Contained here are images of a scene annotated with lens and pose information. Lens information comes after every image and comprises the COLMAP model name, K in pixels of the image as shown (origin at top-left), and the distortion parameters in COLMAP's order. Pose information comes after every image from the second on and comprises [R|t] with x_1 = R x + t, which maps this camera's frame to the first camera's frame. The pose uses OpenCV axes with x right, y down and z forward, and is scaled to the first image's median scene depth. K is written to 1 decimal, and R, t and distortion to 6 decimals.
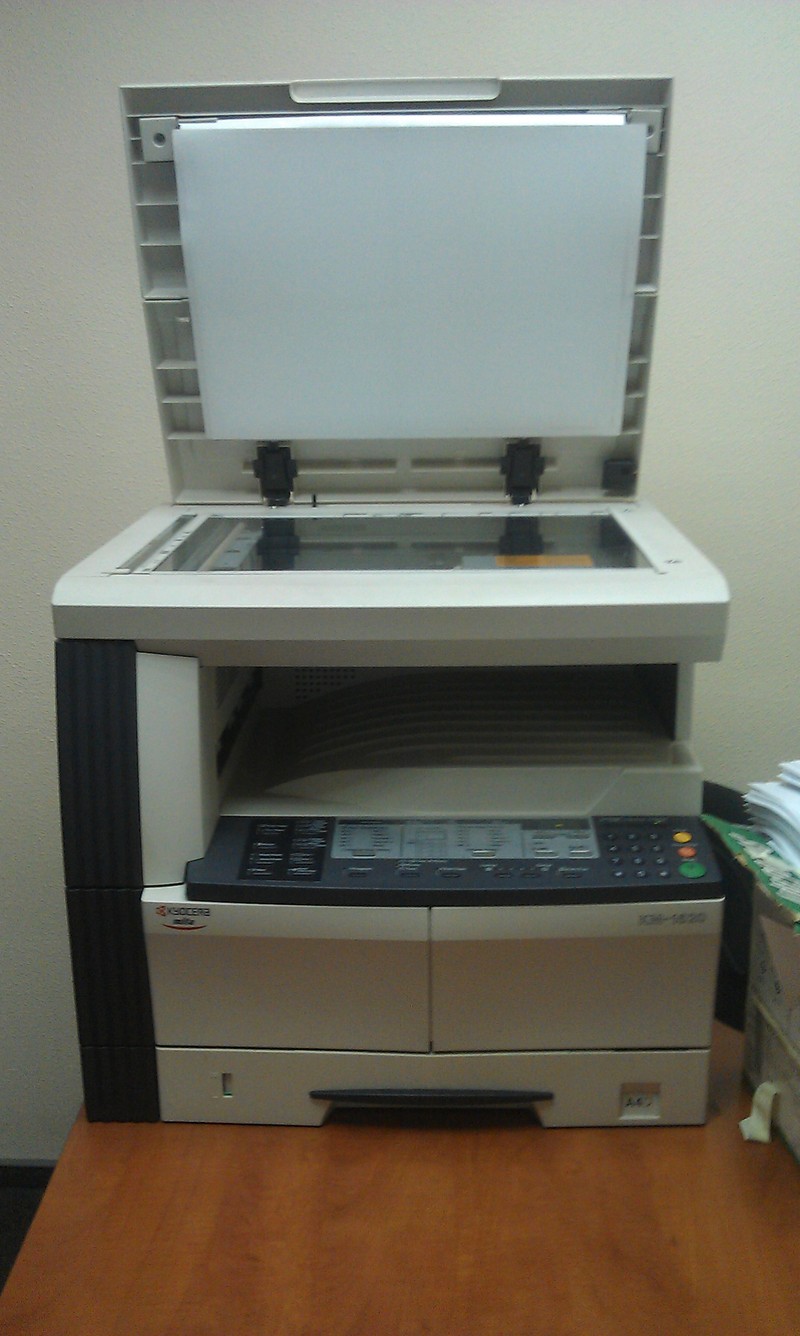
lens RADIAL K [[1327.8, 0, 400.0], [0, 1327.8, 668.0], [0, 0, 1]] dist [0.094434, -0.369512]
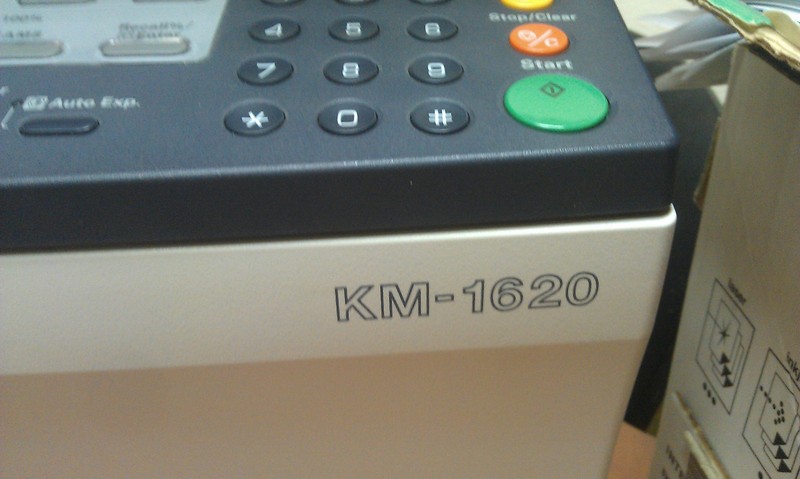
lens RADIAL K [[795.1, 0, 413.5], [0, 795.1, 237.4], [0, 0, 1]] dist [0.094434, -0.369512]
pose [[0.998696, -0.015797, 0.048542, 0.179192], [0.001417, 0.959128, 0.282970, 0.129489], [-0.051029, -0.282533, 0.957900, 0.825439]]
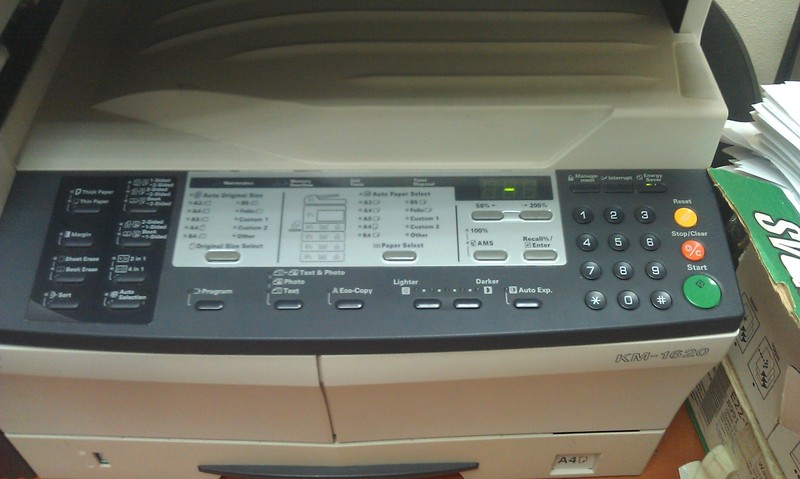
lens RADIAL K [[795.1, 0, 413.5], [0, 795.1, 237.4], [0, 0, 1]] dist [0.094434, -0.369512]
pose [[0.998662, -0.016961, 0.048857, 0.050093], [-0.013405, 0.827513, 0.561287, -0.096658], [-0.049949, -0.561191, 0.826178, 0.662752]]
